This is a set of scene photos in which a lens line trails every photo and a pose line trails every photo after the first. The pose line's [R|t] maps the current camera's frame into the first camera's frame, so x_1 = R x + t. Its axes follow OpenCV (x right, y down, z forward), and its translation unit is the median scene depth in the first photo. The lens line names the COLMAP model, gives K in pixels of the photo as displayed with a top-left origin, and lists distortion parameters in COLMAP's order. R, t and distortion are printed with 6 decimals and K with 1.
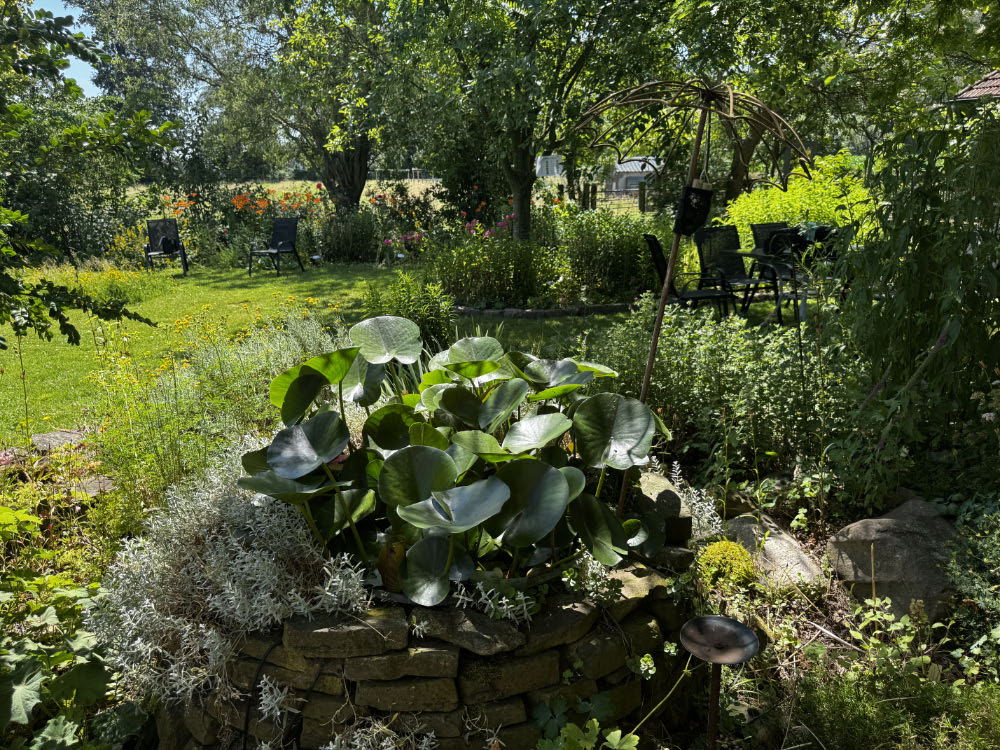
lens RADIAL K [[721.1, 0, 500.0], [0, 721.1, 375.0], [0, 0, 1]] dist [0.046427, -0.056902]
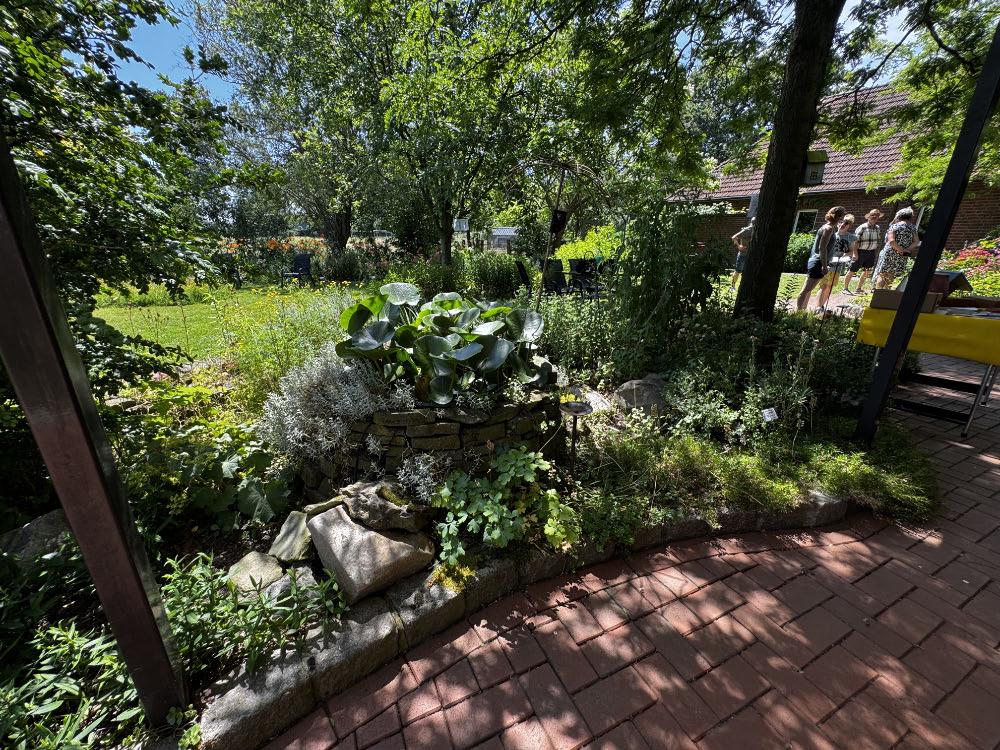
lens RADIAL K [[403.4, 0, 500.0], [0, 403.4, 375.0], [0, 0, 1]] dist [-0.001847, -0.000060]
pose [[0.984948, -0.032474, 0.169773, -0.079885], [0.022087, 0.997787, 0.062712, 0.098773], [-0.171434, -0.058019, 0.983486, -0.105960]]
